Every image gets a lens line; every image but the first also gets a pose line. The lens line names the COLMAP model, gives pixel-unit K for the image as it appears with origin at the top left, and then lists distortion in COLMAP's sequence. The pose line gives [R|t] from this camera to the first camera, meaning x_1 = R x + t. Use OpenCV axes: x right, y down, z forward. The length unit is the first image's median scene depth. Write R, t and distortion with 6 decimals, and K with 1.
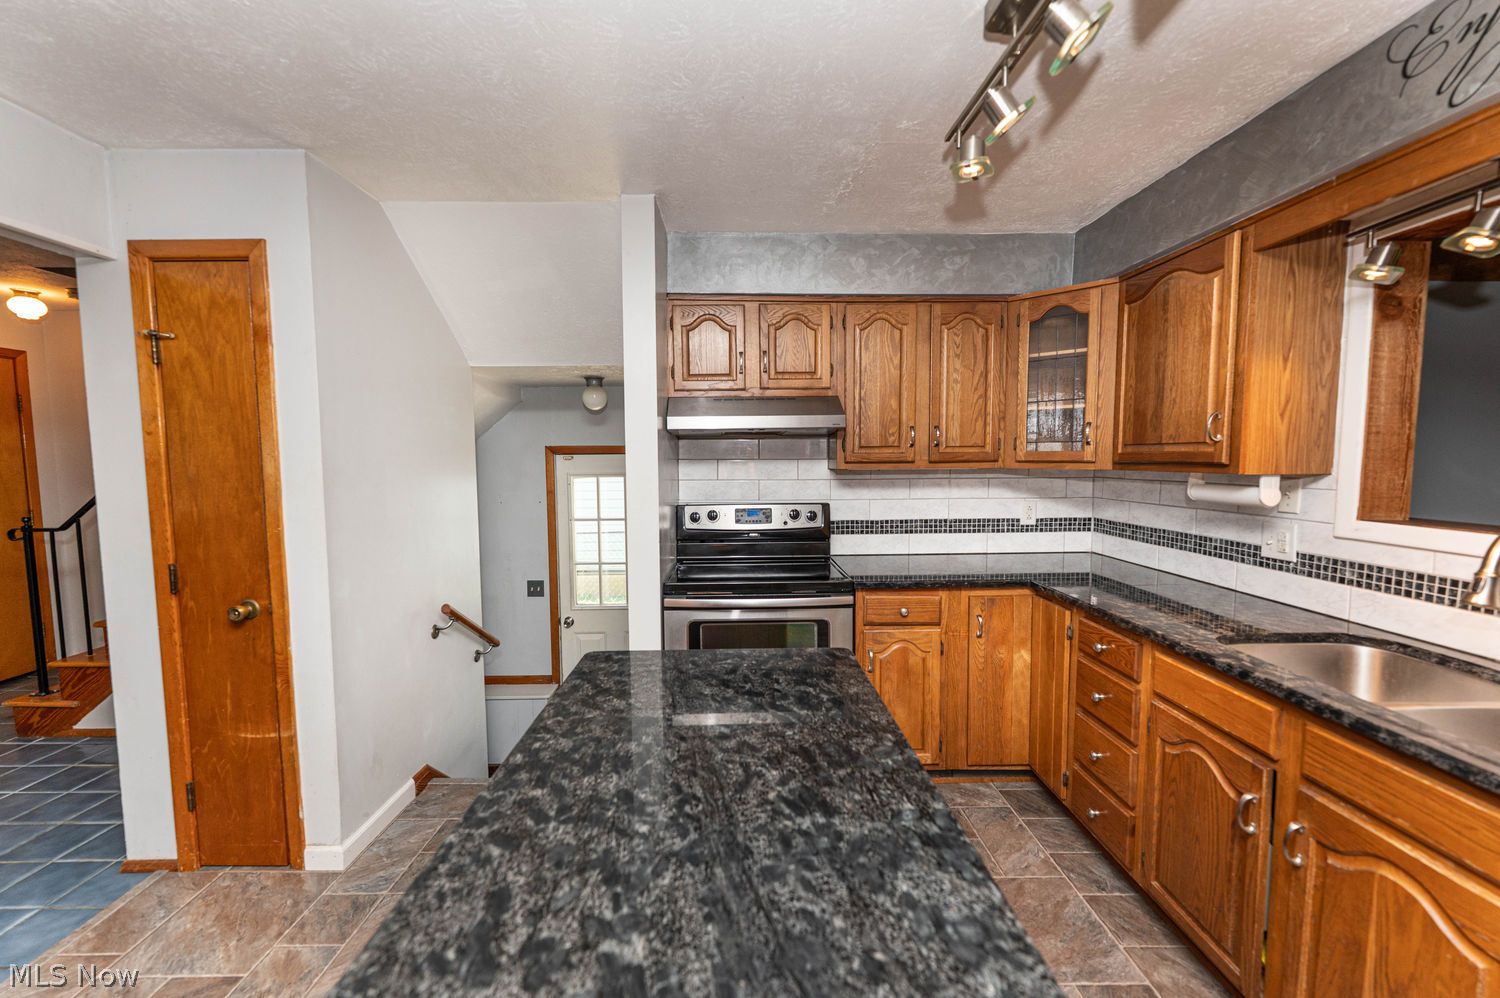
lens RADIAL K [[594.5, 0, 746.5], [0, 594.5, 502.3], [0, 0, 1]] dist [-0.004511, 0.001187]
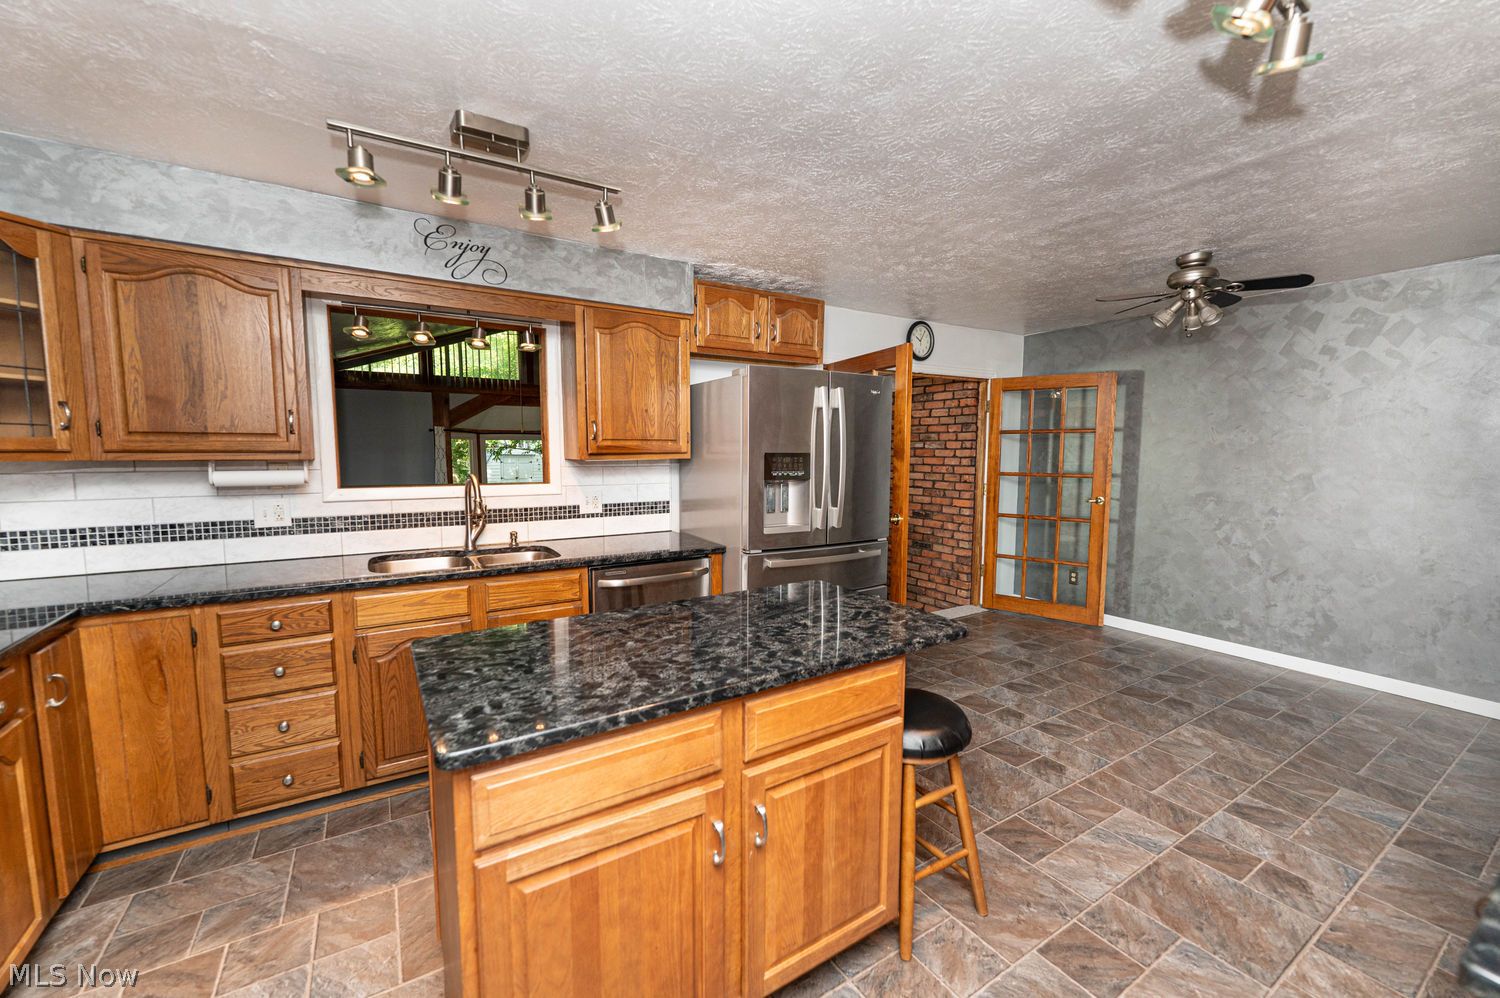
lens RADIAL K [[594.5, 0, 752.4], [0, 594.5, 509.3], [0, 0, 1]] dist [-0.004511, 0.001187]
pose [[-0.518625, -0.083963, 0.850869, -0.727728], [0.062548, 0.988774, 0.135696, -0.050751], [-0.852711, 0.123595, -0.507552, 0.778309]]
